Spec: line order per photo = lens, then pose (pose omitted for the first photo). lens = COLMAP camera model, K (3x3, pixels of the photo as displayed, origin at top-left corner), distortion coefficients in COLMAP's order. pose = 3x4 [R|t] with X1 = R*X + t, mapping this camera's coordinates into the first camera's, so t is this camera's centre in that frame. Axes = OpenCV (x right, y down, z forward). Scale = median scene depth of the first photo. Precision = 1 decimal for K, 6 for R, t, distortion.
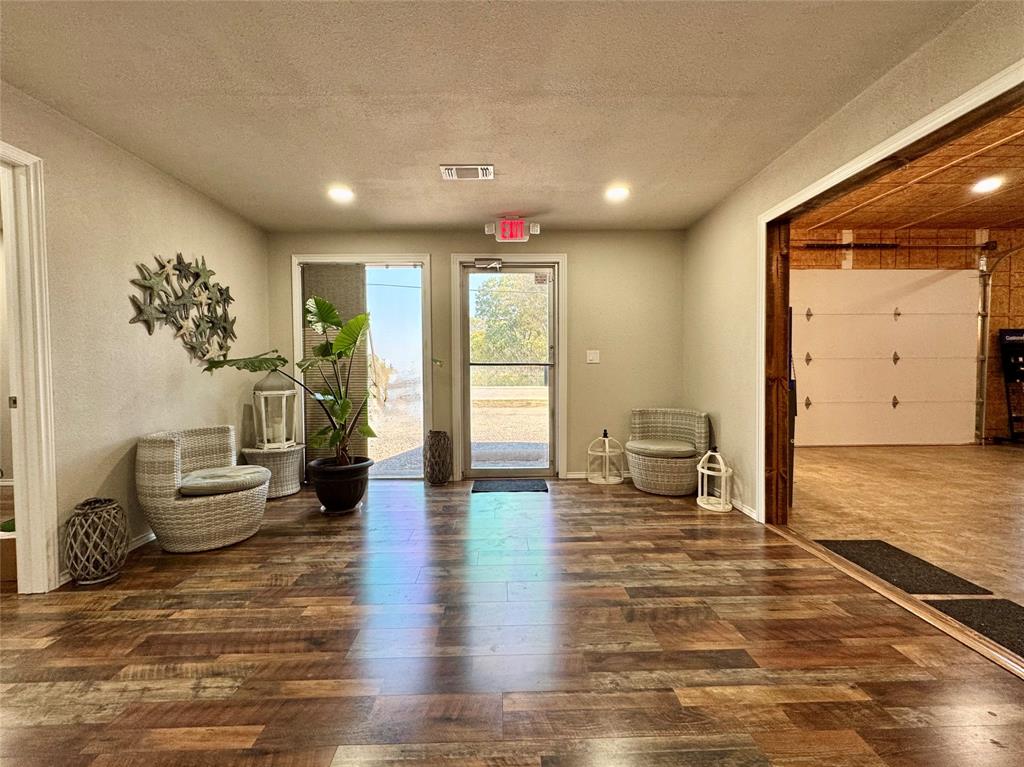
lens RADIAL K [[438.0, 0, 514.3], [0, 438.0, 379.9], [0, 0, 1]] dist [-0.001495, 0.000575]
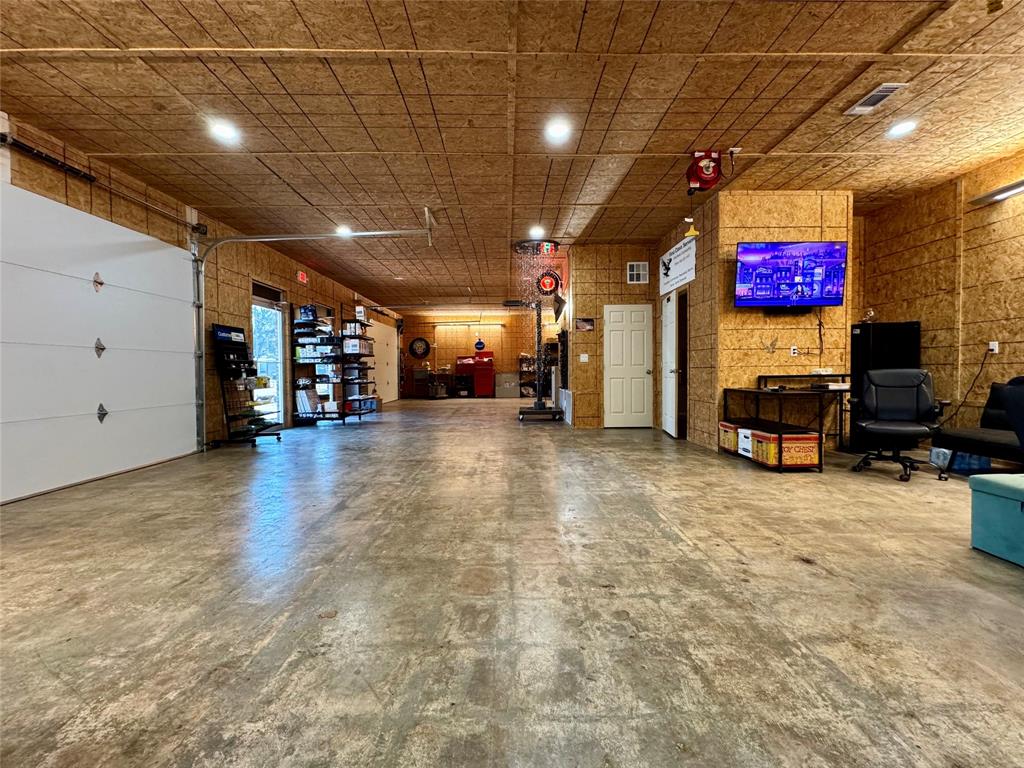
lens RADIAL K [[409.8, 0, 514.7], [0, 409.8, 380.3], [0, 0, 1]] dist [0.001451, 0.000276]
pose [[0.008915, -0.017355, 0.999810, 0.368832], [0.036512, 0.999188, 0.017019, 0.018924], [-0.999293, 0.036353, 0.009542, 0.537208]]
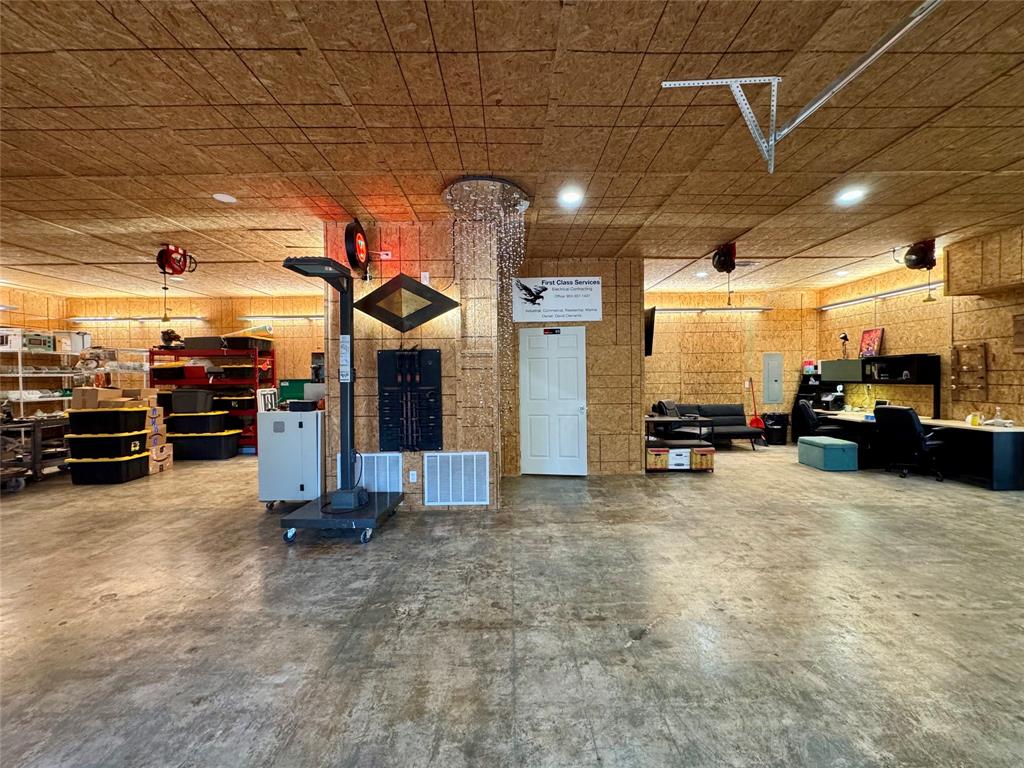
lens RADIAL K [[409.0, 0, 513.2], [0, 409.0, 380.5], [0, 0, 1]] dist [-0.000662, 0.000356]
pose [[-0.999714, 0.018578, 0.015027, 1.984347], [0.019191, 0.998945, 0.041713, -0.124080], [-0.014236, 0.041990, -0.999017, 1.376654]]
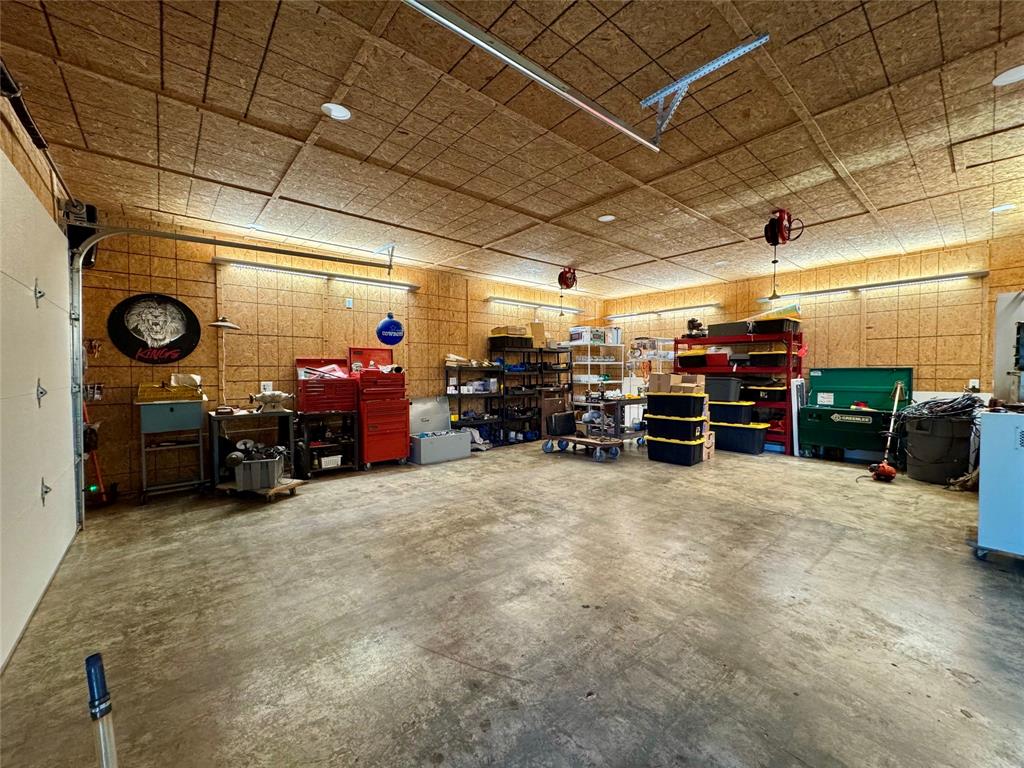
lens RADIAL K [[409.0, 0, 513.2], [0, 409.0, 380.5], [0, 0, 1]] dist [-0.000662, 0.000356]
pose [[-0.632865, -0.011322, 0.774179, 2.633924], [0.028955, 0.998848, 0.038277, -0.115824], [-0.773720, 0.046641, -0.631808, 1.392499]]
